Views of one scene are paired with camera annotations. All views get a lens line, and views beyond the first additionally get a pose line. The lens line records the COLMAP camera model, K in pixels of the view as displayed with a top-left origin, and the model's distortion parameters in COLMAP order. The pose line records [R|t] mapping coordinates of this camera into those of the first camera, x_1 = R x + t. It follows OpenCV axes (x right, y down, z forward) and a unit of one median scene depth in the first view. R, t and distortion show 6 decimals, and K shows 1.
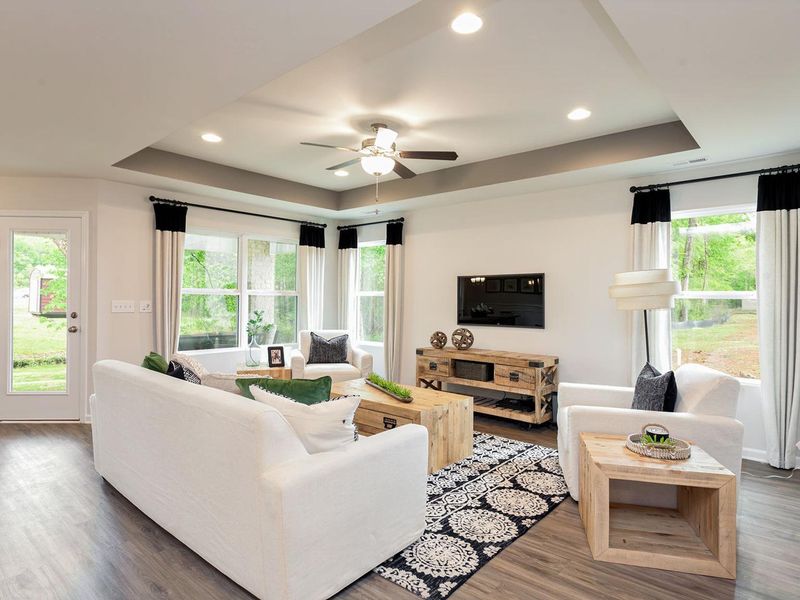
lens RADIAL K [[467.1, 0, 391.7], [0, 467.1, 296.1], [0, 0, 1]] dist [-0.001812, 0.000137]
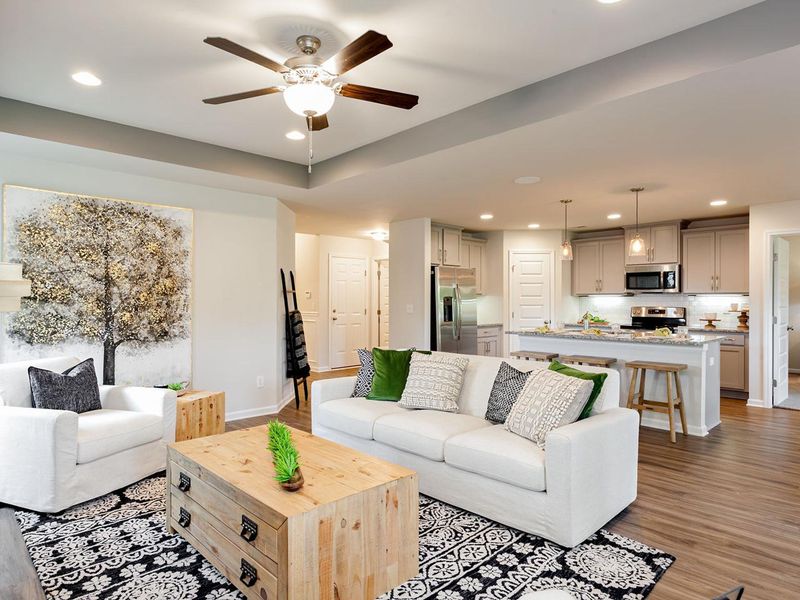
lens RADIAL K [[488.2, 0, 389.2], [0, 488.2, 298.5], [0, 0, 1]] dist [-0.002507, -0.000444]
pose [[-0.996080, -0.011251, 0.087738, -0.160244], [-0.011817, 0.999913, -0.005940, 0.003533], [-0.087663, -0.006953, -0.996126, 1.300185]]
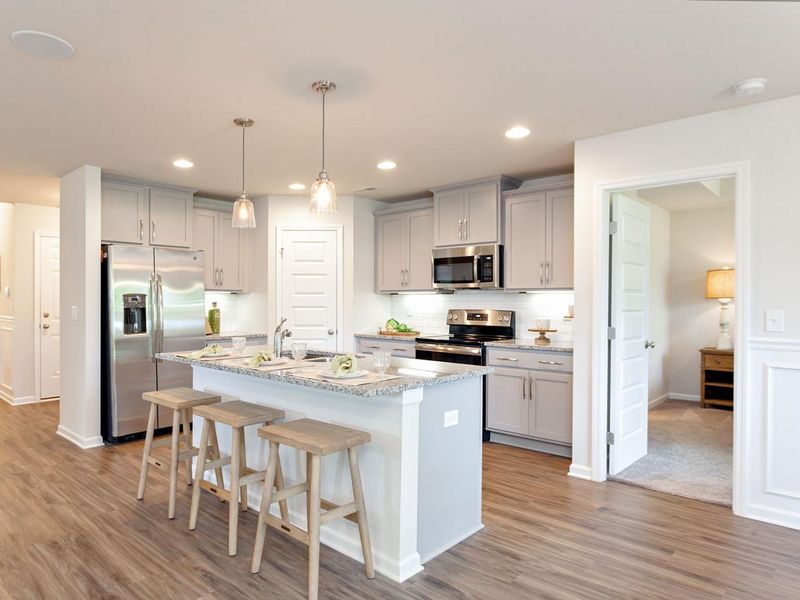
lens RADIAL K [[513.4, 0, 363.8], [0, 513.4, 303.3], [0, 0, 1]] dist [-0.004597, 0.001013]
pose [[-0.999128, -0.012203, 0.039932, -0.659671], [-0.012095, 0.999923, 0.002947, -0.002786], [-0.039965, 0.002461, -0.999198, 0.792327]]
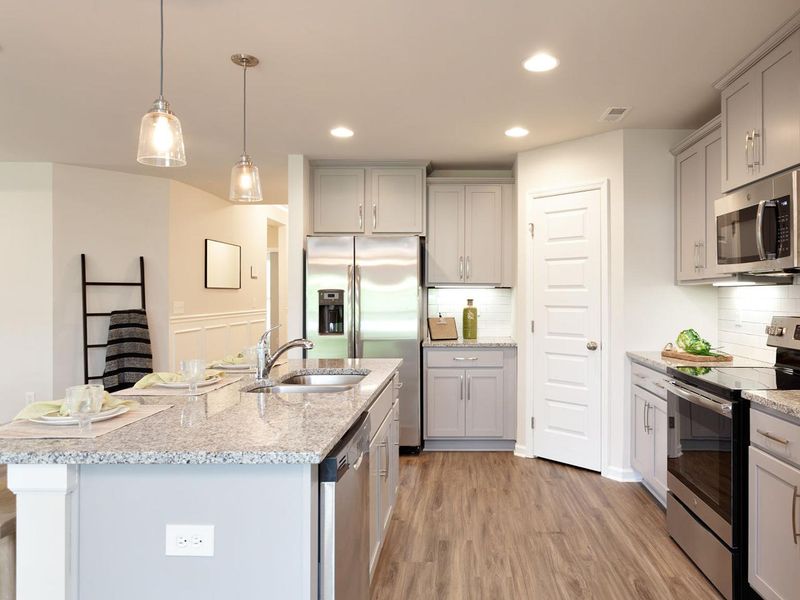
lens RADIAL K [[577.4, 0, 462.5], [0, 577.4, 298.4], [0, 0, 1]] dist [0.002485, 0.000315]
pose [[-0.667114, -0.014607, 0.744813, -1.042865], [-0.011451, 0.999891, 0.009353, -0.009065], [-0.744868, -0.002290, -0.667208, 0.341725]]
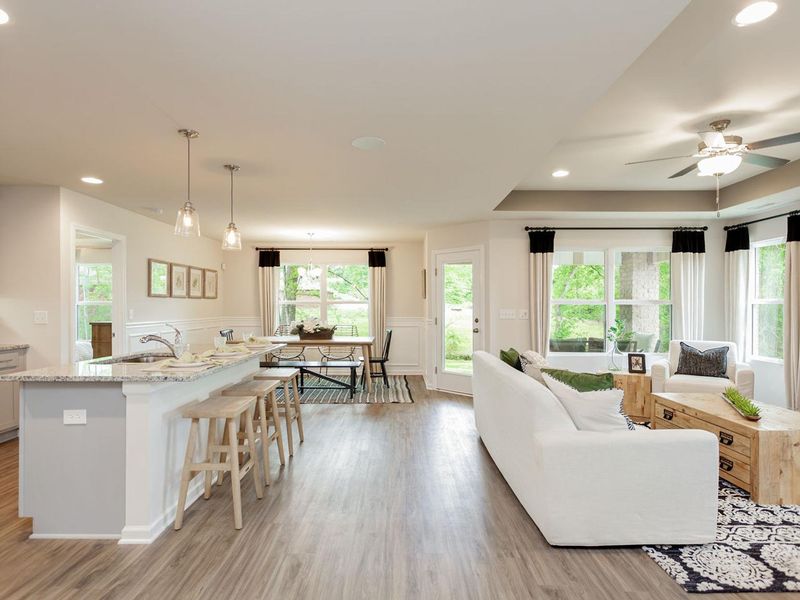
lens RADIAL K [[456.4, 0, 399.4], [0, 456.4, 304.5], [0, 0, 1]] dist [0.001299, 0.001036]
pose [[0.662459, -0.011845, -0.749004, 0.178386], [0.009321, 0.999928, -0.007569, 0.001701], [0.749040, -0.001967, 0.662522, -0.073422]]
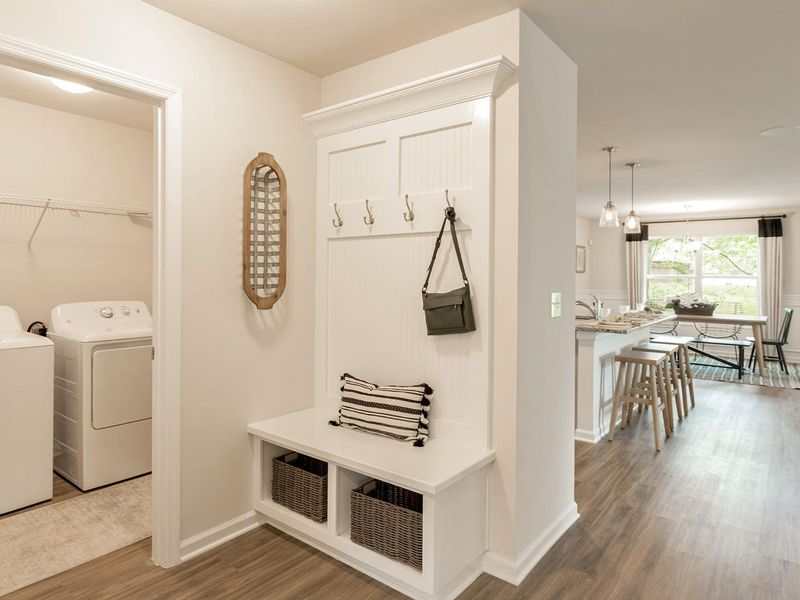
lens RADIAL K [[497.4, 0, 400.0], [0, 497.4, 276.1], [0, 0, 1]] dist [-0.002449, -0.000384]
pose [[0.058015, -0.011323, -0.998251, 0.390662], [-0.006310, 0.999912, -0.011708, 0.002747], [0.998296, 0.006978, 0.057938, -0.300802]]
